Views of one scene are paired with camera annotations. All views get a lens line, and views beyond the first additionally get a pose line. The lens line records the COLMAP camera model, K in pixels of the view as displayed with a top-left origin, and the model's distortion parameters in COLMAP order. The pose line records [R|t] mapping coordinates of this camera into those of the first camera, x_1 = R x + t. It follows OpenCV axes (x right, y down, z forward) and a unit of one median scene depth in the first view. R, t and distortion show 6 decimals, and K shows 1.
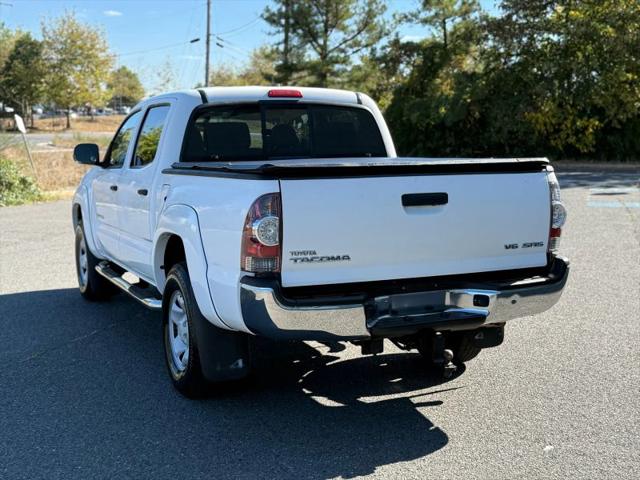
lens RADIAL K [[854.0, 0, 320.0], [0, 854.0, 240.0], [0, 0, 1]] dist [0.219288, -0.514228]
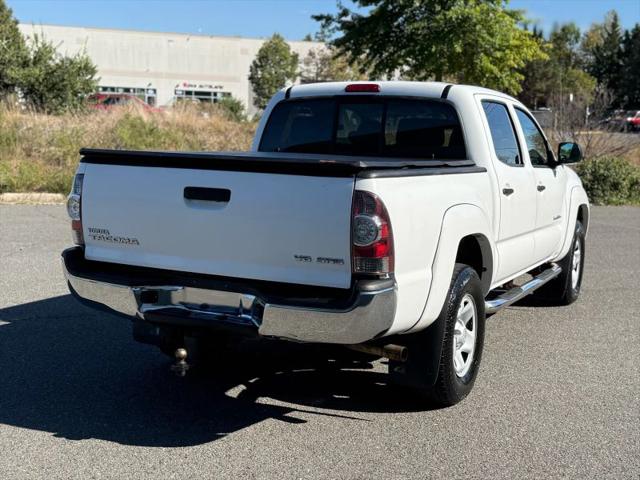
lens RADIAL K [[854.0, 0, 320.0], [0, 854.0, 240.0], [0, 0, 1]] dist [0.219288, -0.514228]
pose [[0.634714, 0.119268, -0.763488, 0.100806], [-0.121341, 0.991143, 0.053957, -0.006755], [0.763161, 0.058395, 0.643564, 0.050448]]
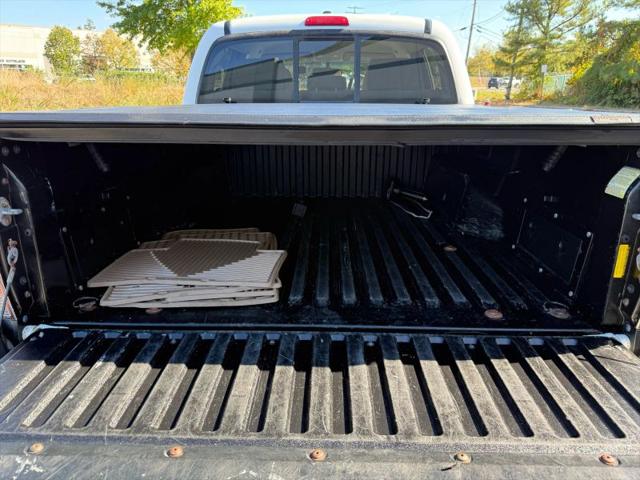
lens RADIAL K [[456.7, 0, 320.0], [0, 456.7, 240.0], [0, 0, 1]] dist [-0.003033, -0.008248]
pose [[0.902993, 0.141645, -0.405636, 0.023338], [-0.059336, 0.976161, 0.208779, -0.008179], [0.425539, -0.164457, 0.889871, 0.083451]]
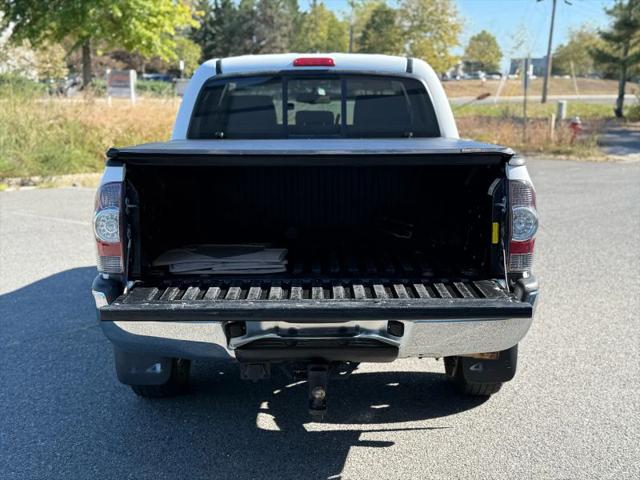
lens RADIAL K [[856.9, 0, 320.0], [0, 856.9, 240.0], [0, 0, 1]] dist [0.195177, -0.448294]
pose [[0.914842, 0.068343, -0.397986, 0.047481], [-0.052380, 0.997331, 0.050858, -0.005057], [0.400400, -0.025680, 0.915981, 0.028154]]
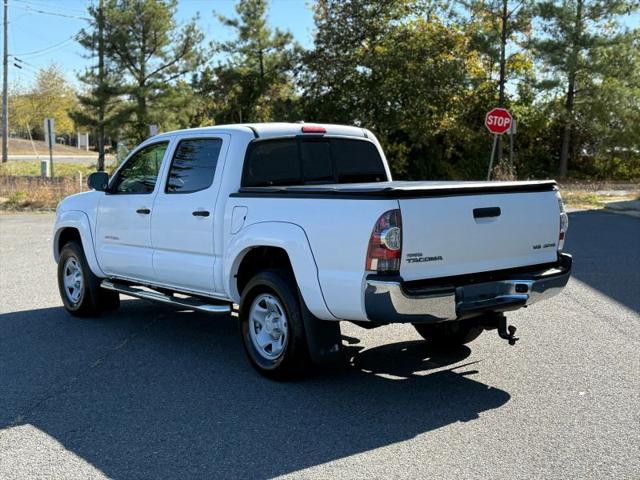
lens RADIAL K [[854.0, 0, 320.0], [0, 854.0, 240.0], [0, 0, 1]] dist [0.219288, -0.514228]
pose [[0.969443, -0.028146, 0.243698, -0.047878], [0.034677, 0.999144, -0.022550, 0.001695], [-0.242855, 0.030311, 0.969589, -0.023586]]
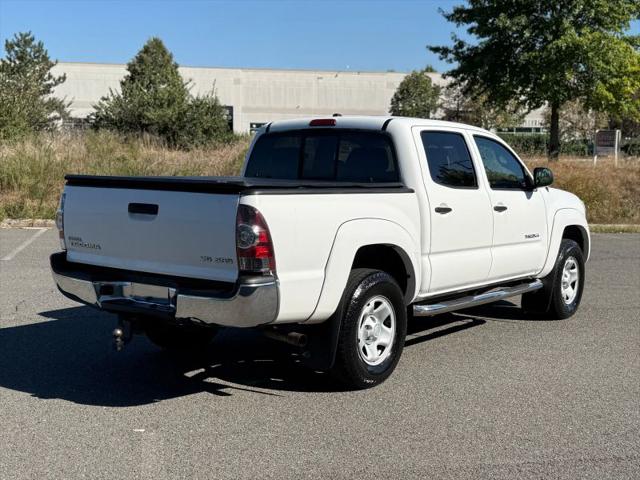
lens RADIAL K [[851.9, 0, 311.7], [0, 851.9, 249.0], [0, 0, 1]] dist [0.231418, -0.575313]
pose [[0.477388, 0.102963, -0.872639, 0.140107], [-0.120407, 0.991408, 0.051107, -0.008696], [0.870404, 0.080674, 0.485684, 0.065287]]
